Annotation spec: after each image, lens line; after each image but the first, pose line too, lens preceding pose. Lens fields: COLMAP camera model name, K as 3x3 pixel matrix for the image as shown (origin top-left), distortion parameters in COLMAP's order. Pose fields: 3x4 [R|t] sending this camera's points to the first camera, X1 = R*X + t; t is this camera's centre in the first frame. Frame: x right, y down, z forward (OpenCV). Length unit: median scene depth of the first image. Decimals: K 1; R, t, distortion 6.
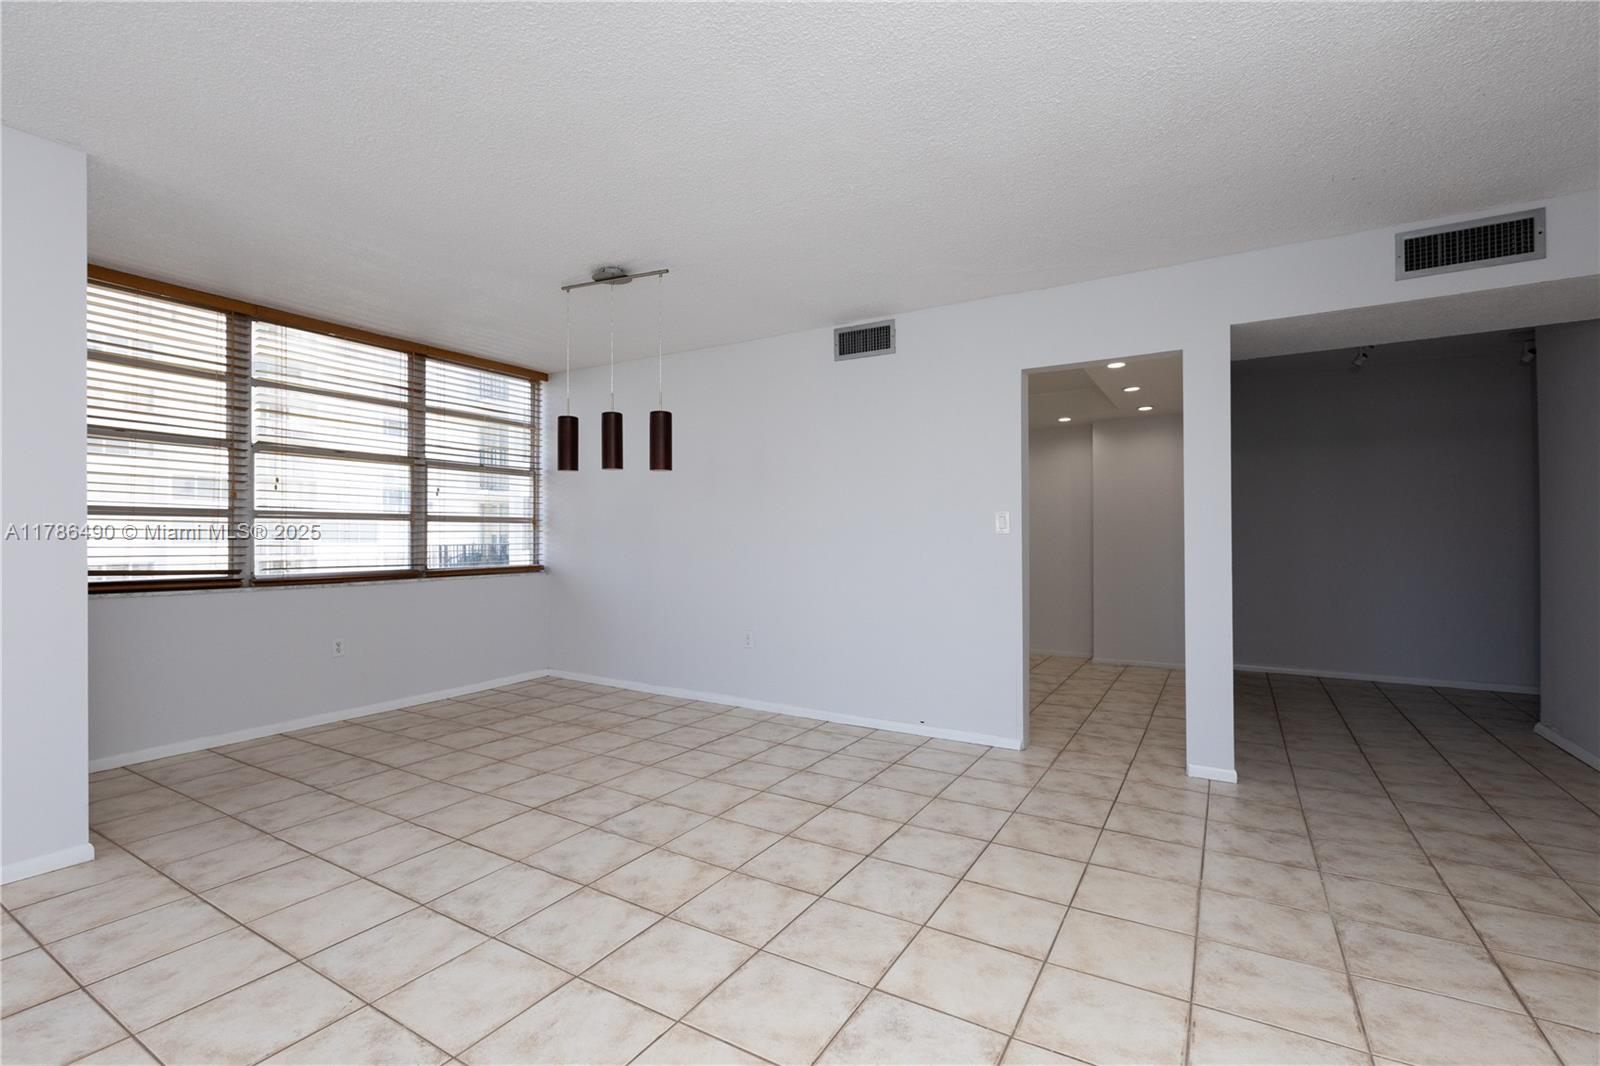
lens RADIAL K [[715.2, 0, 800.1], [0, 715.2, 531.3], [0, 0, 1]] dist [0.000096, 0.000216]
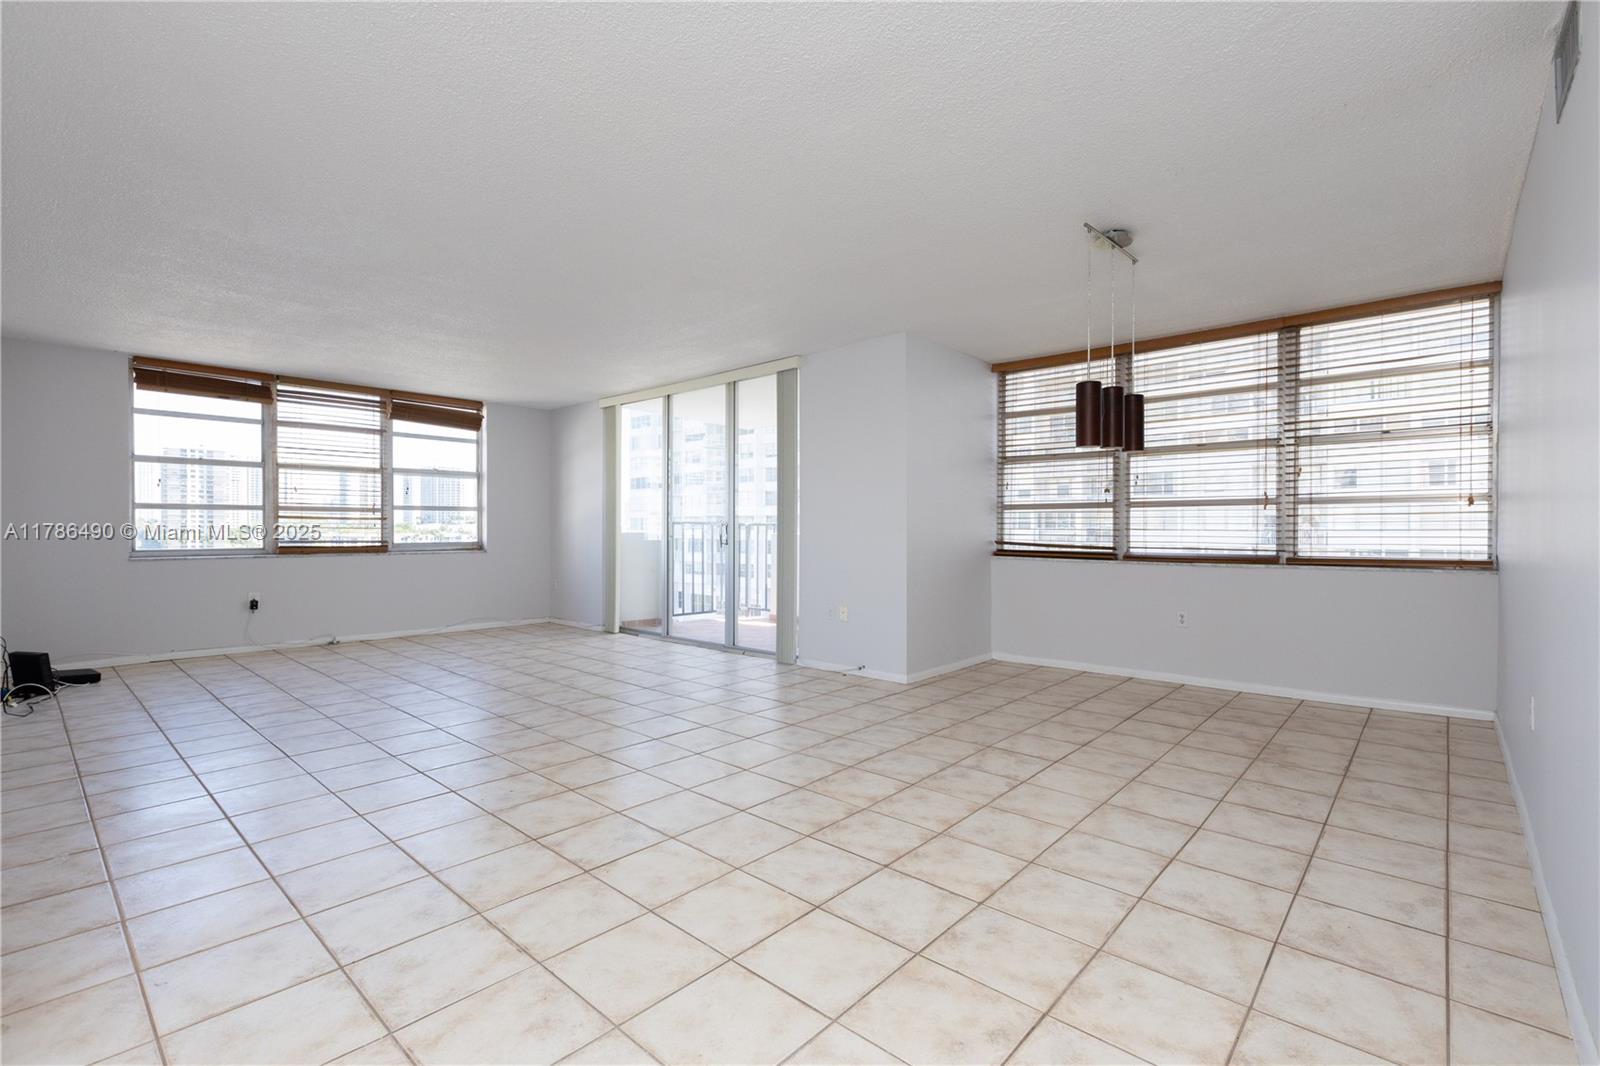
lens RADIAL K [[715.2, 0, 796.9], [0, 715.2, 531.3], [0, 0, 1]] dist [0.000096, 0.000216]
pose [[-0.188793, 0.006884, -0.981993, 0.740527], [0.009784, 0.999939, 0.005129, 0.013660], [0.981968, -0.008639, -0.188848, 0.778003]]
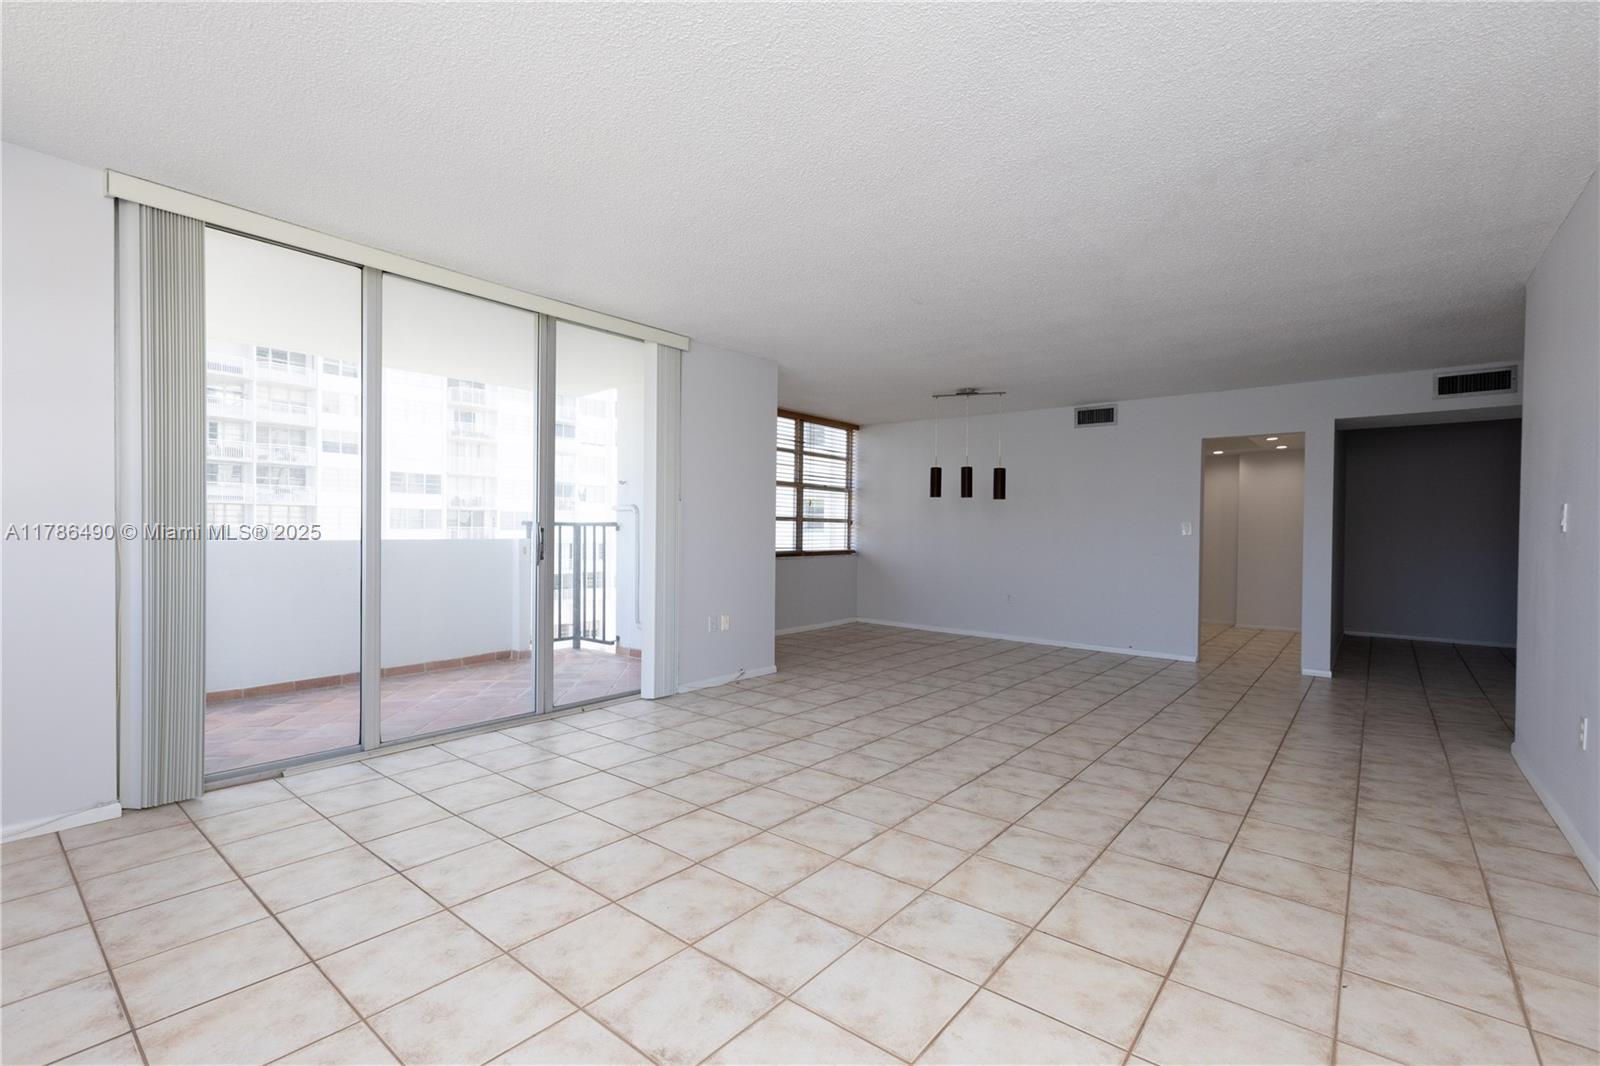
lens RADIAL K [[715.2, 0, 803.8], [0, 715.2, 524.8], [0, 0, 1]] dist [0.000096, 0.000216]
pose [[0.989842, 0.015736, -0.141300, -0.416723], [-0.015673, 0.999876, 0.001564, -0.013463], [0.141307, 0.000667, 0.989966, -0.887292]]
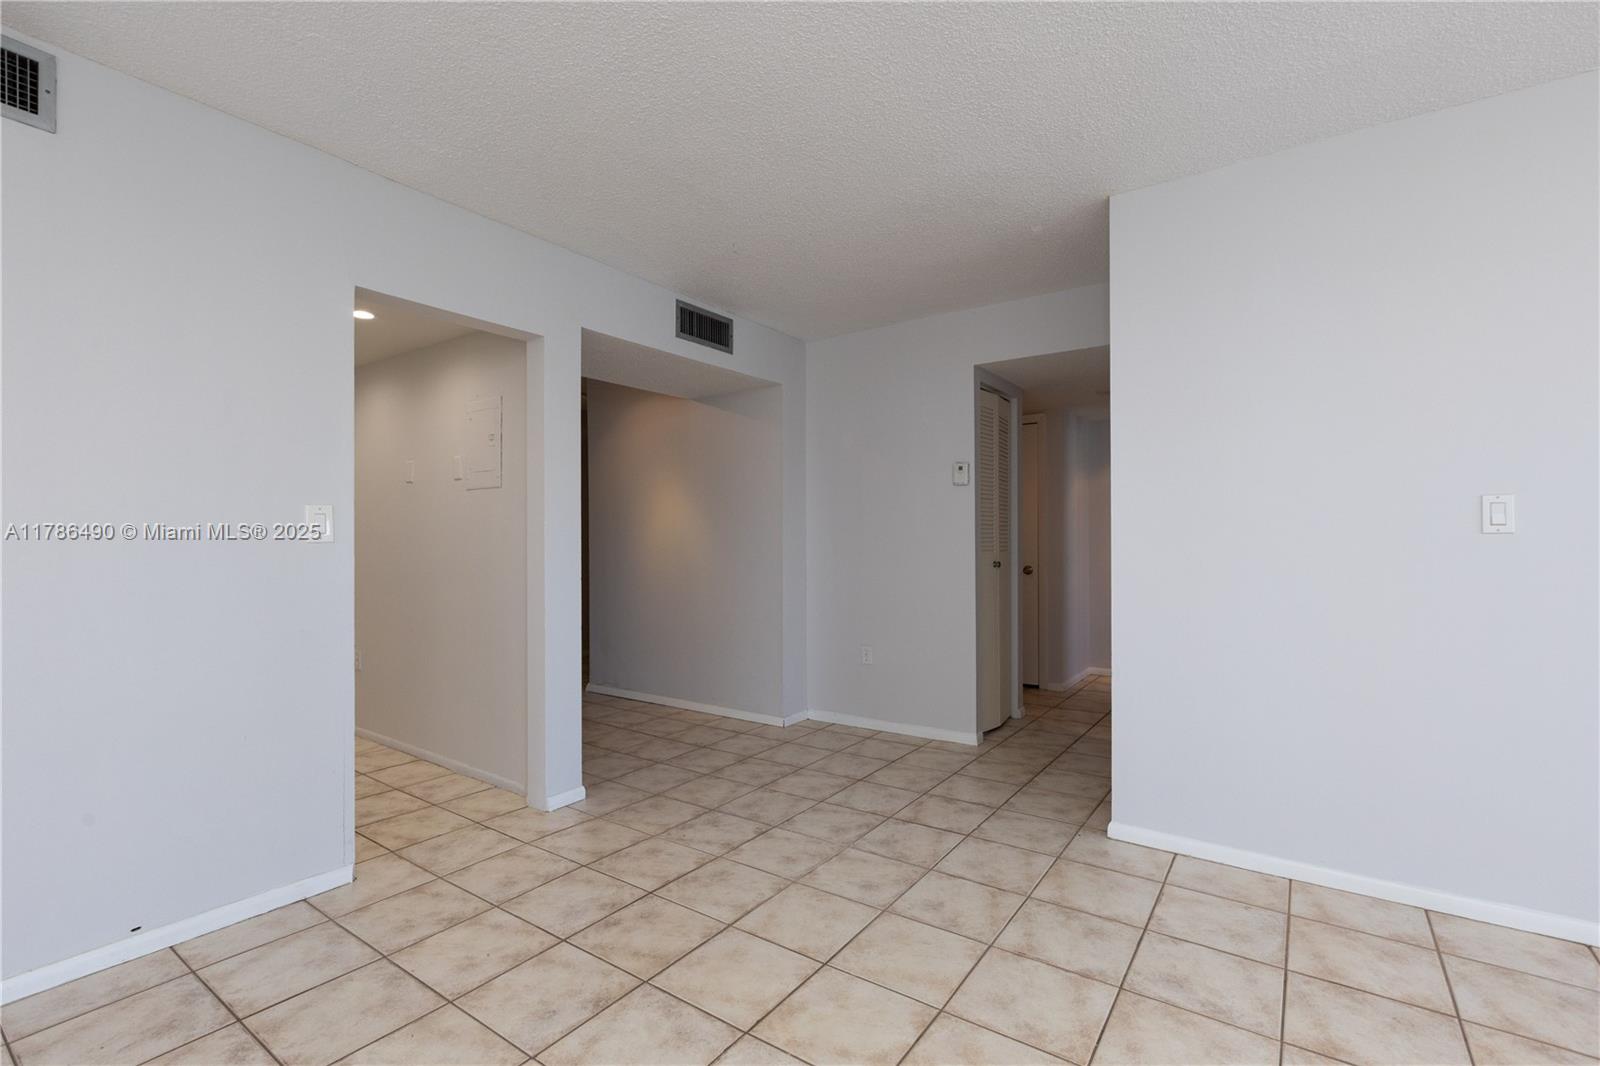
lens RADIAL K [[715.2, 0, 800.3], [0, 715.2, 532.7], [0, 0, 1]] dist [0.000096, 0.000216]
pose [[0.081939, 0.014545, 0.996531, -0.327986], [-0.010490, 0.999851, -0.013731, 0.000498], [-0.996582, -0.009329, 0.082080, 0.607508]]
